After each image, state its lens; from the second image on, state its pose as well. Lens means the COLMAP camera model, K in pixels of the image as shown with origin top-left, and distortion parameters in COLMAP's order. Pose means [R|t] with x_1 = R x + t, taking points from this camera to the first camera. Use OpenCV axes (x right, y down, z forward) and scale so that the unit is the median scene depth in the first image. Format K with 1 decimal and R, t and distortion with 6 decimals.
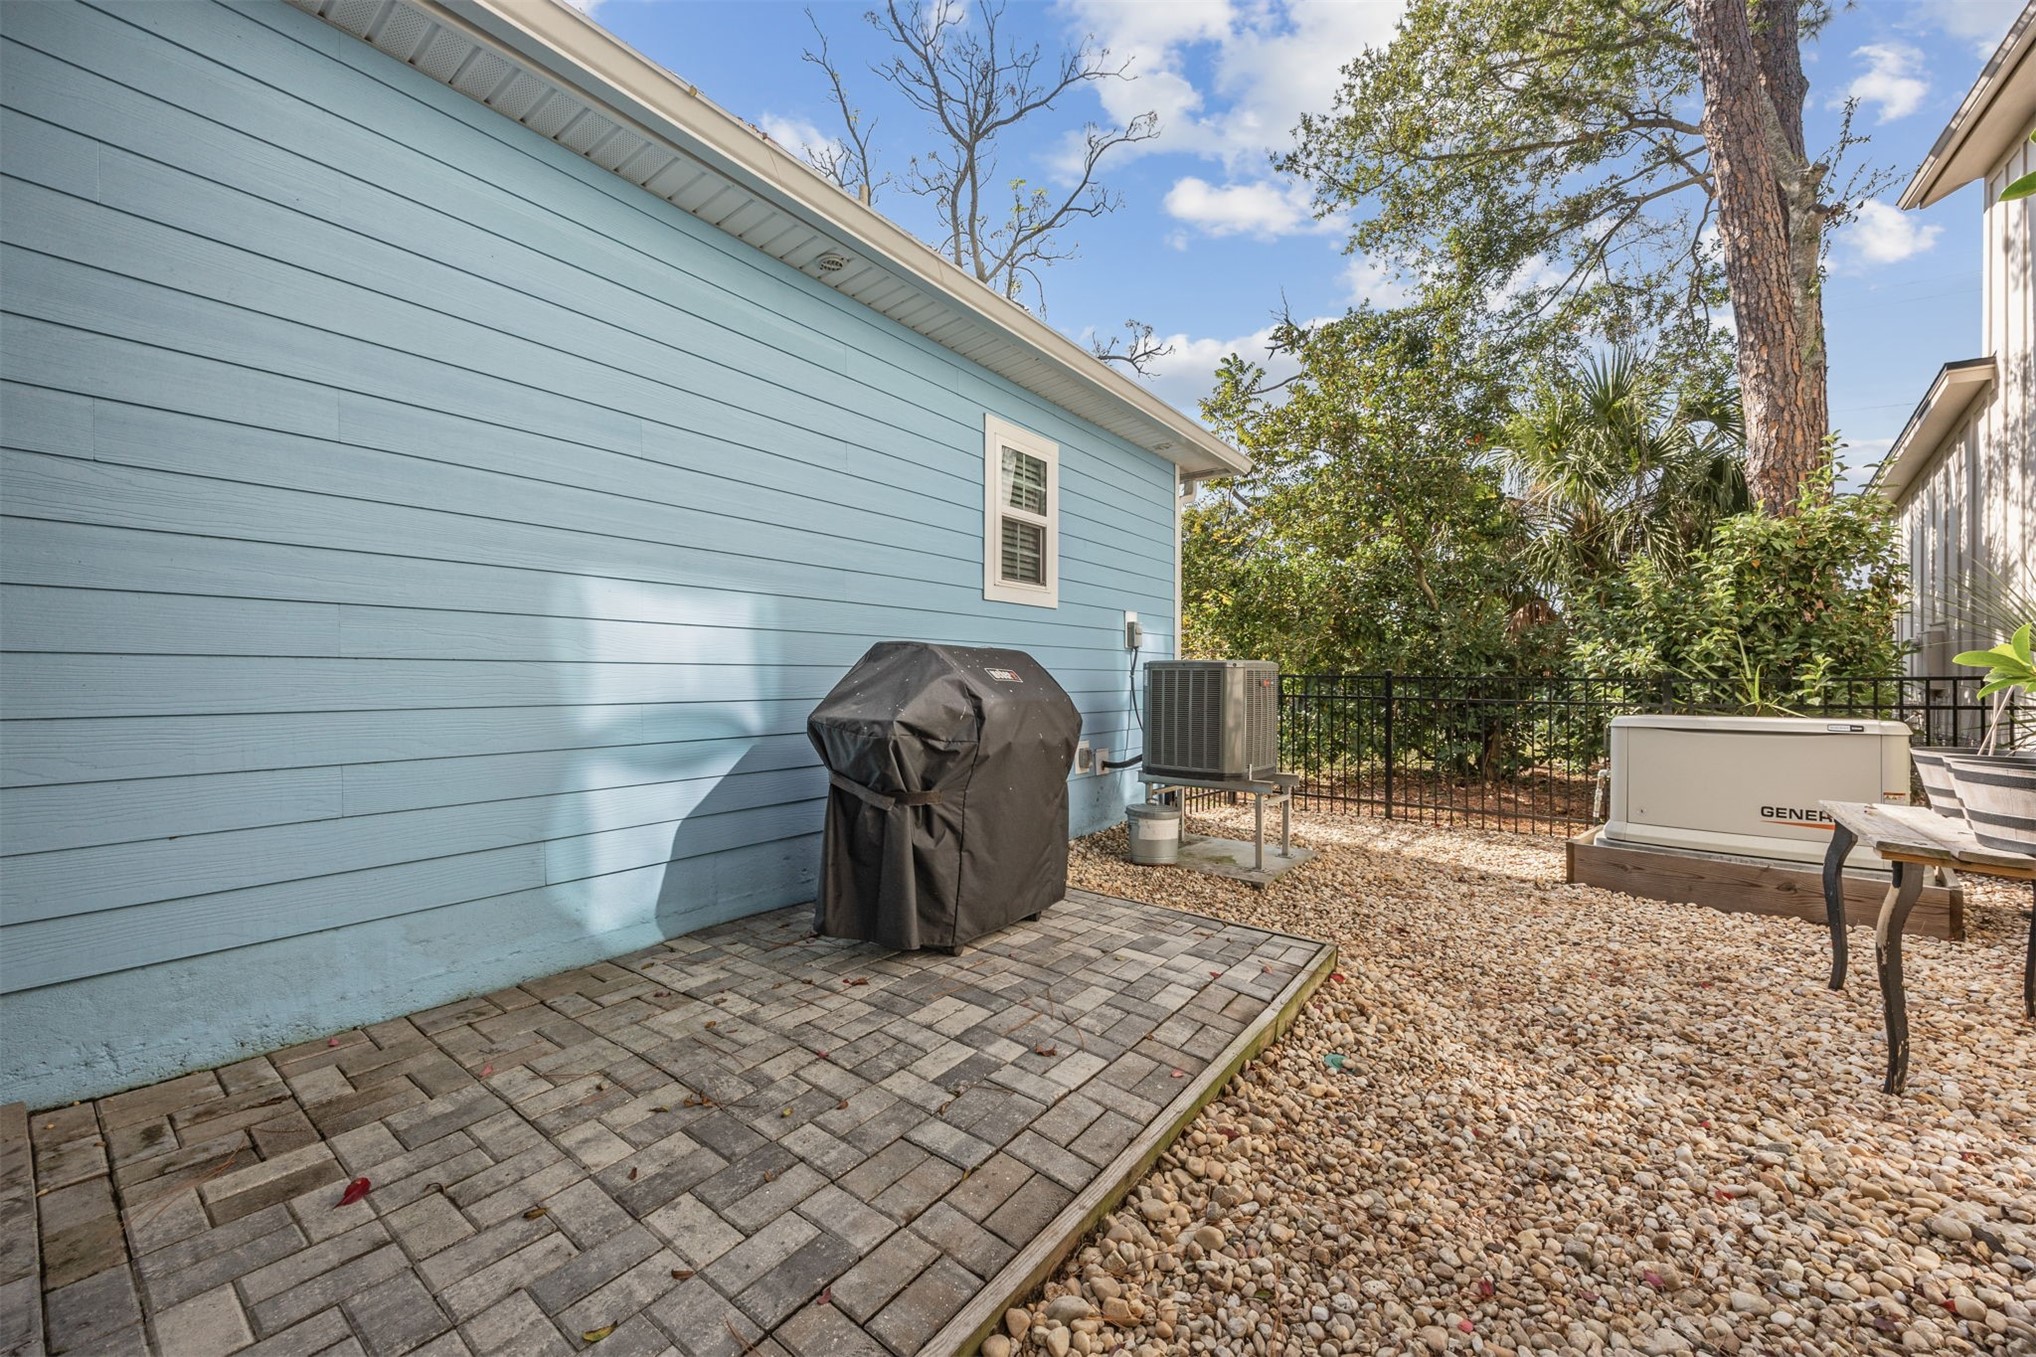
lens RADIAL K [[779.4, 0, 1027.1], [0, 779.4, 677.7], [0, 0, 1]] dist [-0.003415, 0.001005]
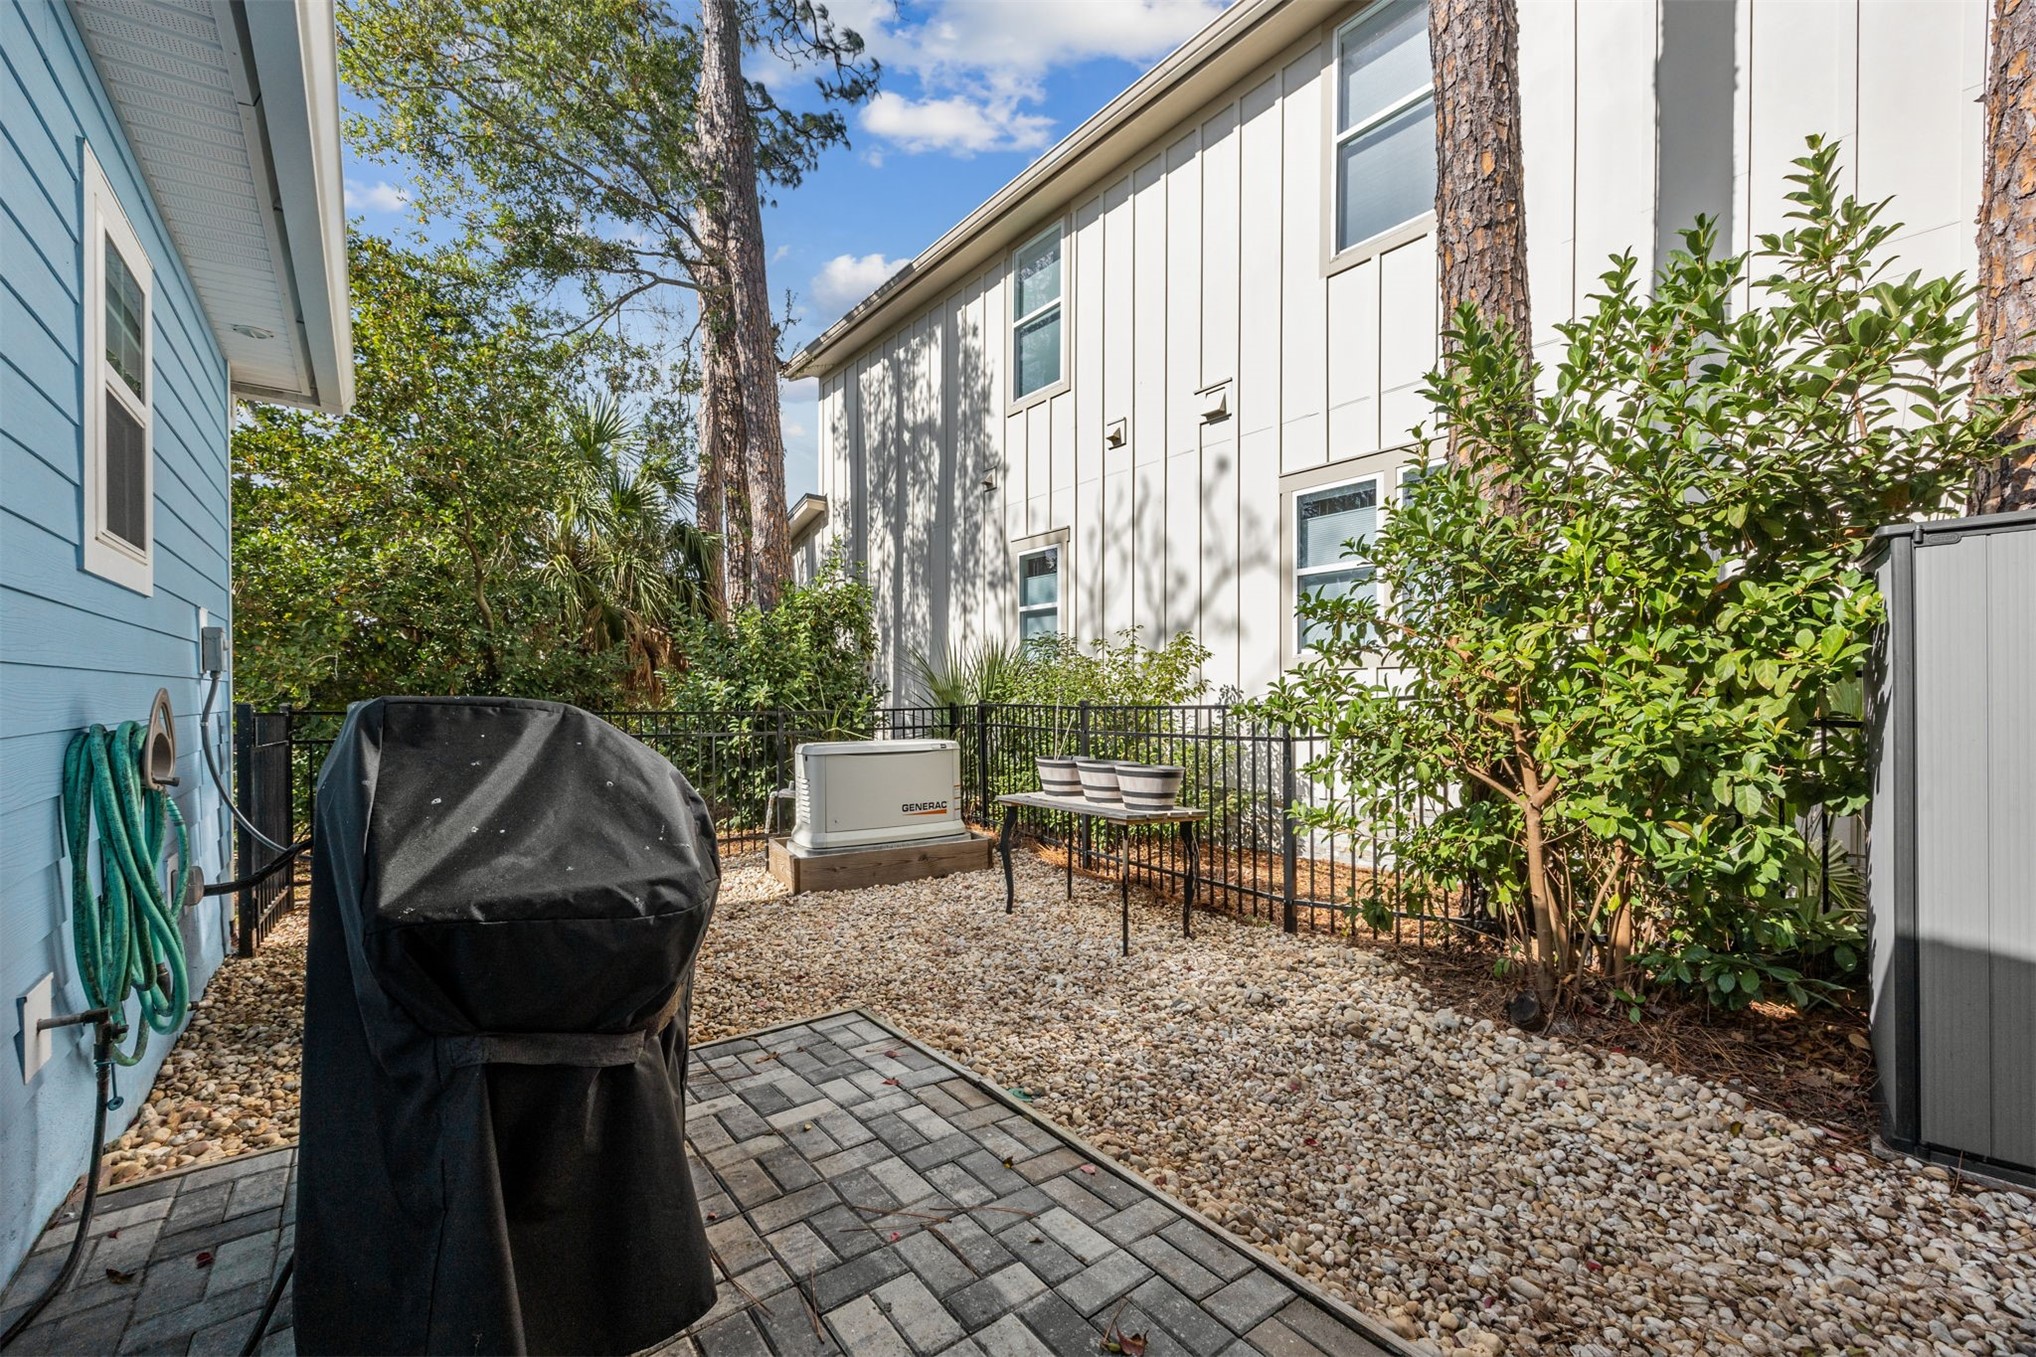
lens RADIAL K [[789.4, 0, 1023.1], [0, 789.4, 698.8], [0, 0, 1]] dist [-0.001361, -0.000443]
pose [[0.257069, -0.006376, 0.966372, -0.489046], [0.000832, 0.999979, 0.006376, -0.044869], [-0.966393, -0.000835, 0.257069, 0.542876]]
